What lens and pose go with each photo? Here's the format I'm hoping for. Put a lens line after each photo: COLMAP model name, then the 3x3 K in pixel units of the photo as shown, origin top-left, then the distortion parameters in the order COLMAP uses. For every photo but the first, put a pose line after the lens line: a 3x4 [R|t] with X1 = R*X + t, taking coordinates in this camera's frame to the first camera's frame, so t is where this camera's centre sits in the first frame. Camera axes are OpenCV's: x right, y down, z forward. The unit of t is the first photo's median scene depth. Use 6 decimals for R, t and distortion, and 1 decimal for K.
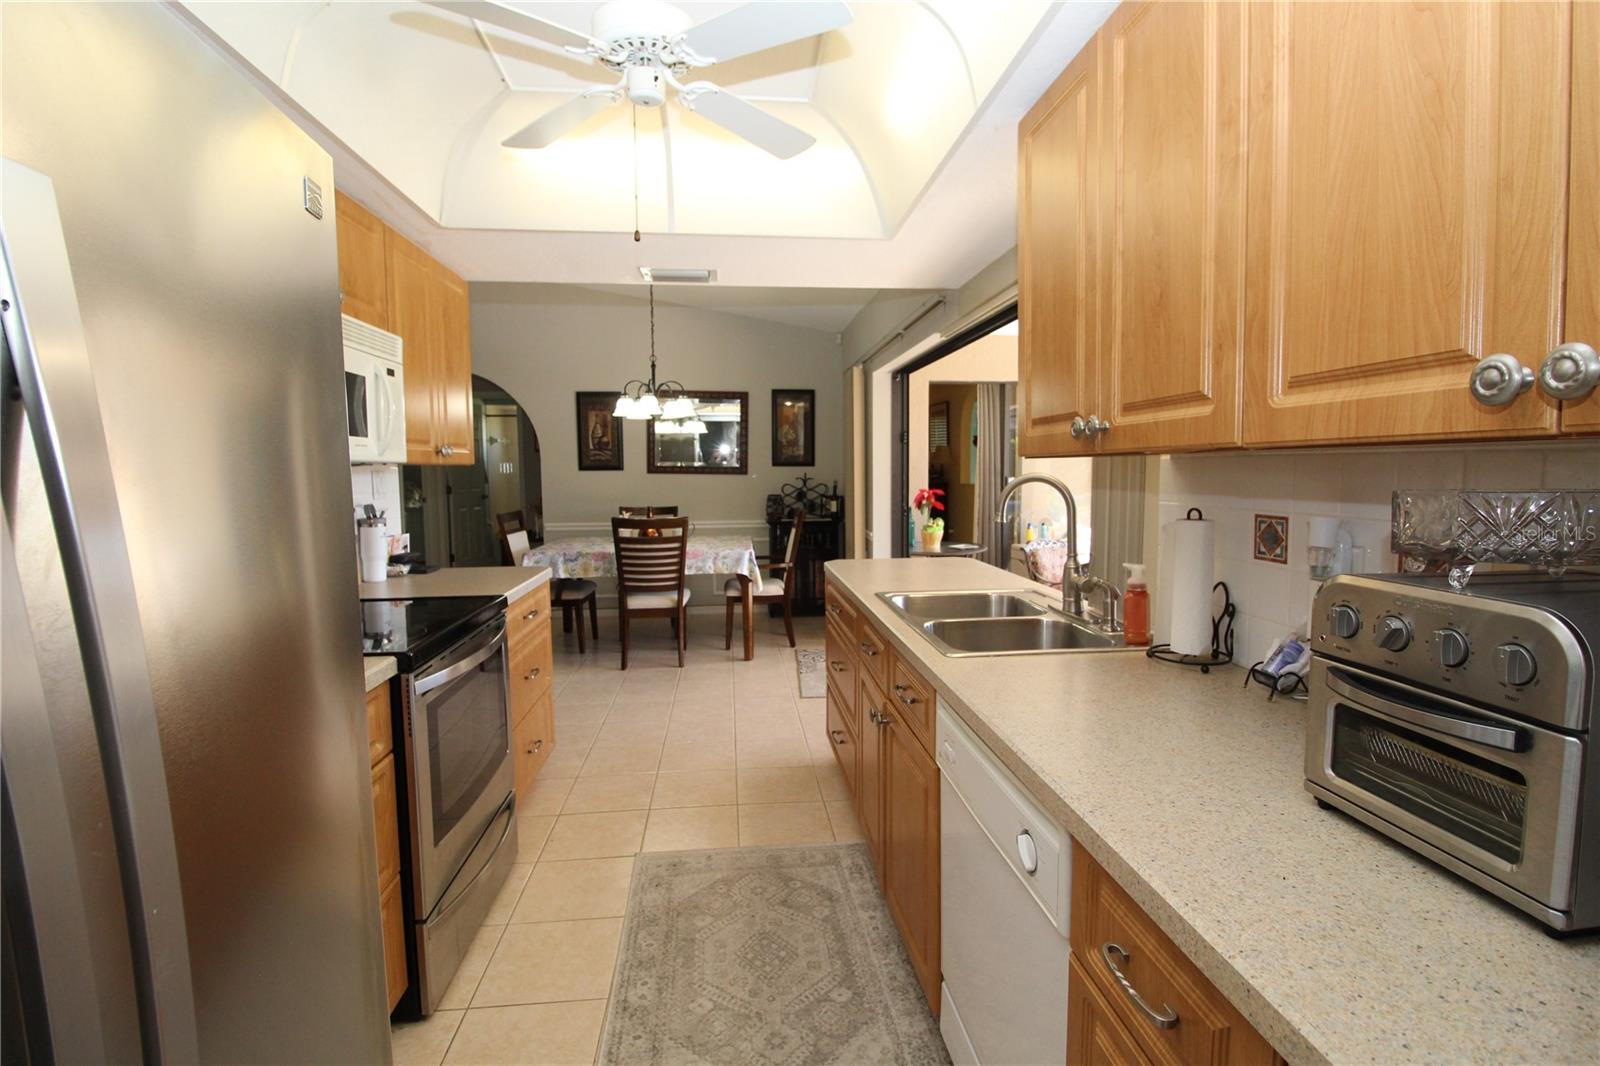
lens RADIAL K [[738.6, 0, 798.2], [0, 738.6, 524.5], [0, 0, 1]] dist [0.000428, -0.013805]
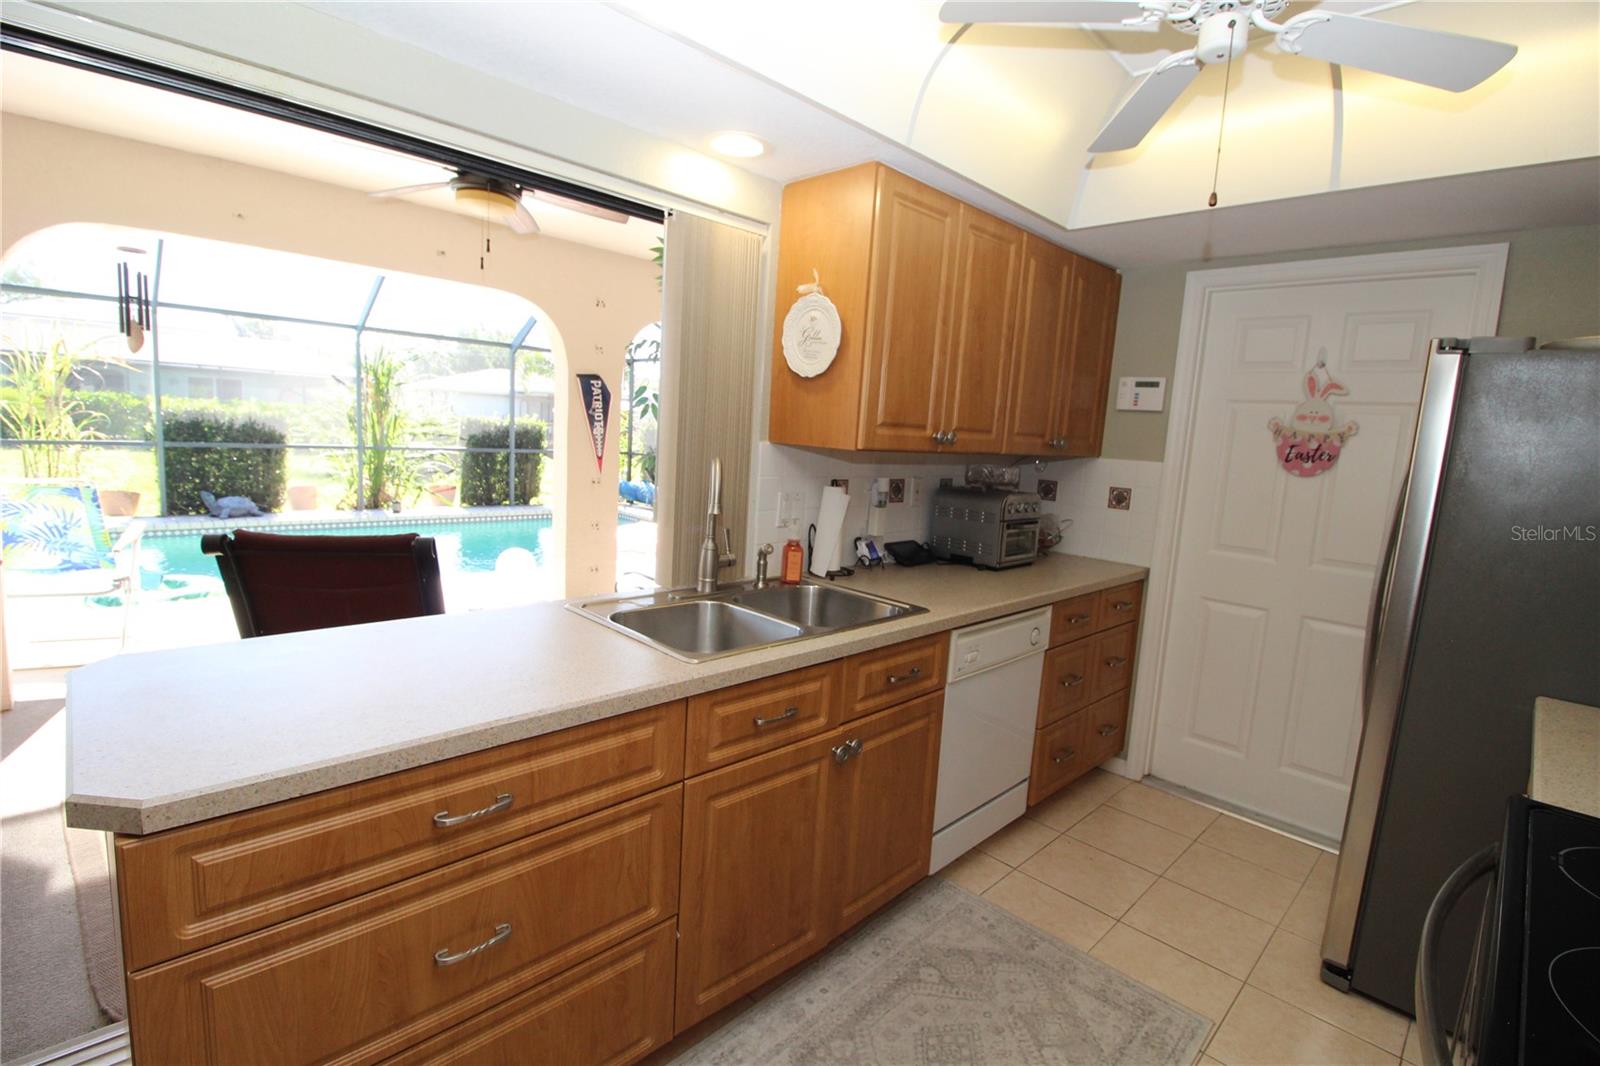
lens RADIAL K [[738.6, 0, 798.2], [0, 738.6, 524.5], [0, 0, 1]] dist [0.000428, -0.013805]
pose [[-0.629785, -0.135857, 0.764796, -0.499366], [-0.001763, 0.984834, 0.173492, -0.153599], [-0.776767, 0.107915, -0.620473, 1.609414]]
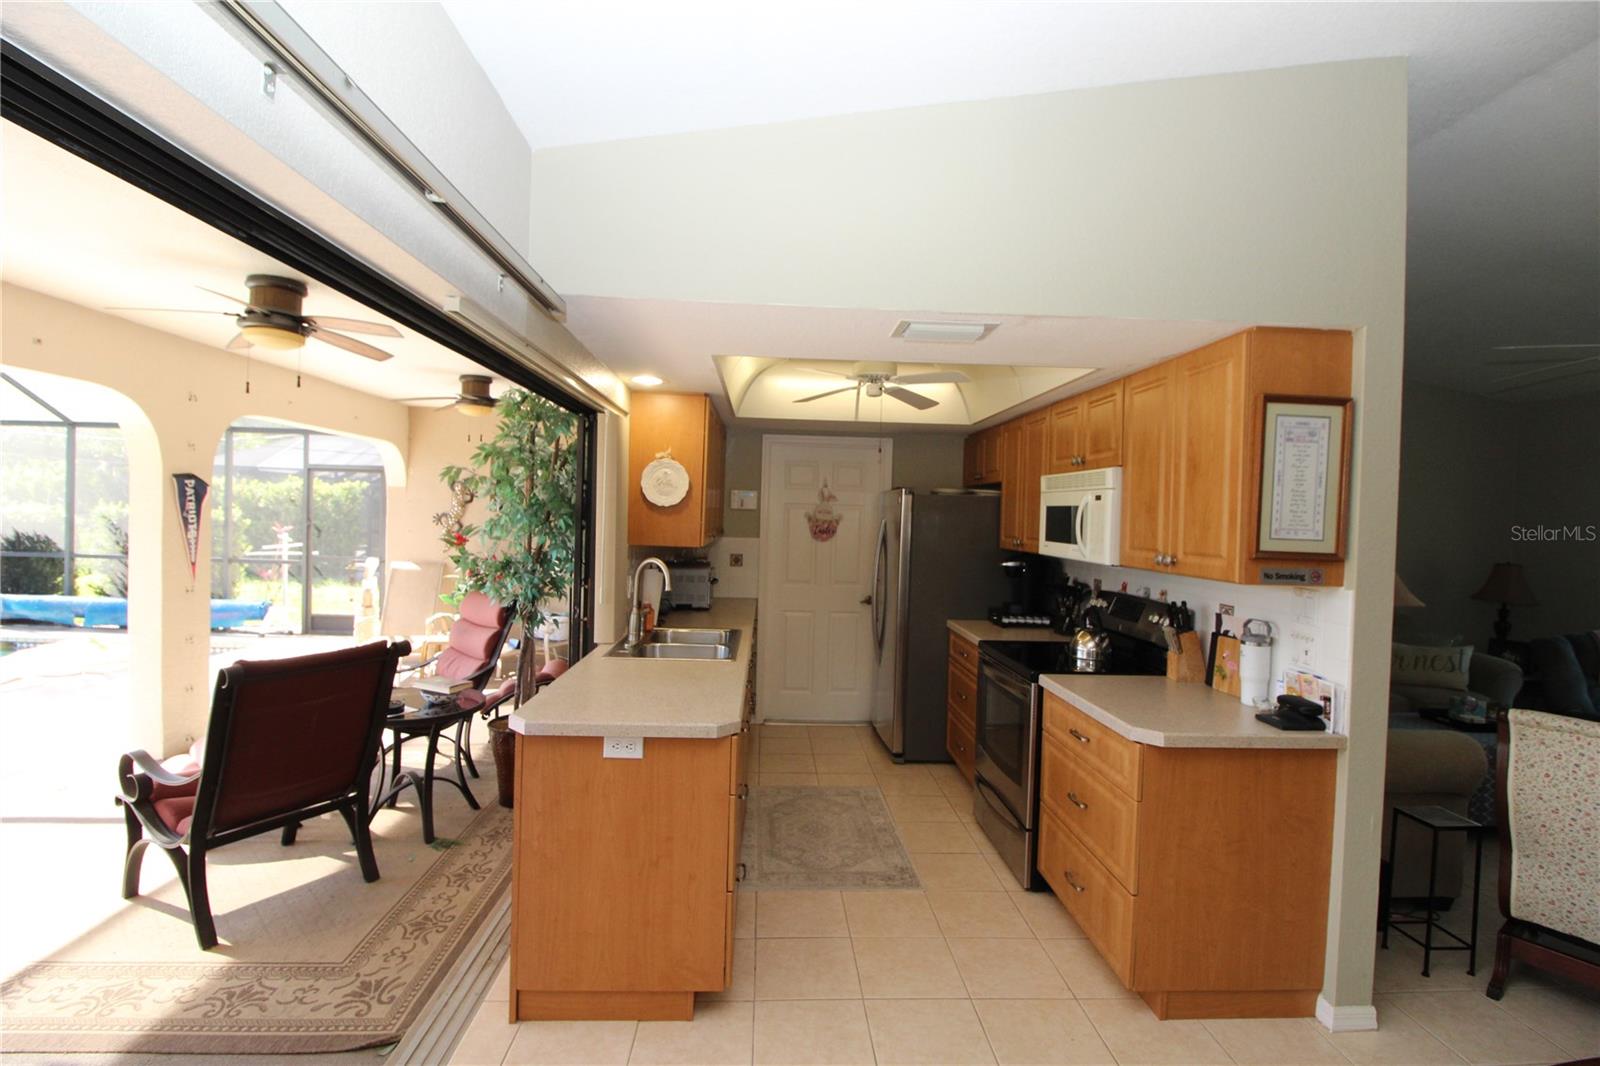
lens RADIAL K [[738.6, 0, 798.2], [0, 738.6, 524.5], [0, 0, 1]] dist [0.000428, -0.013805]
pose [[-0.998306, -0.026351, 0.051870, -0.074983], [-0.021808, 0.996032, 0.086287, -0.303013], [-0.053938, 0.085010, -0.994919, 2.744787]]
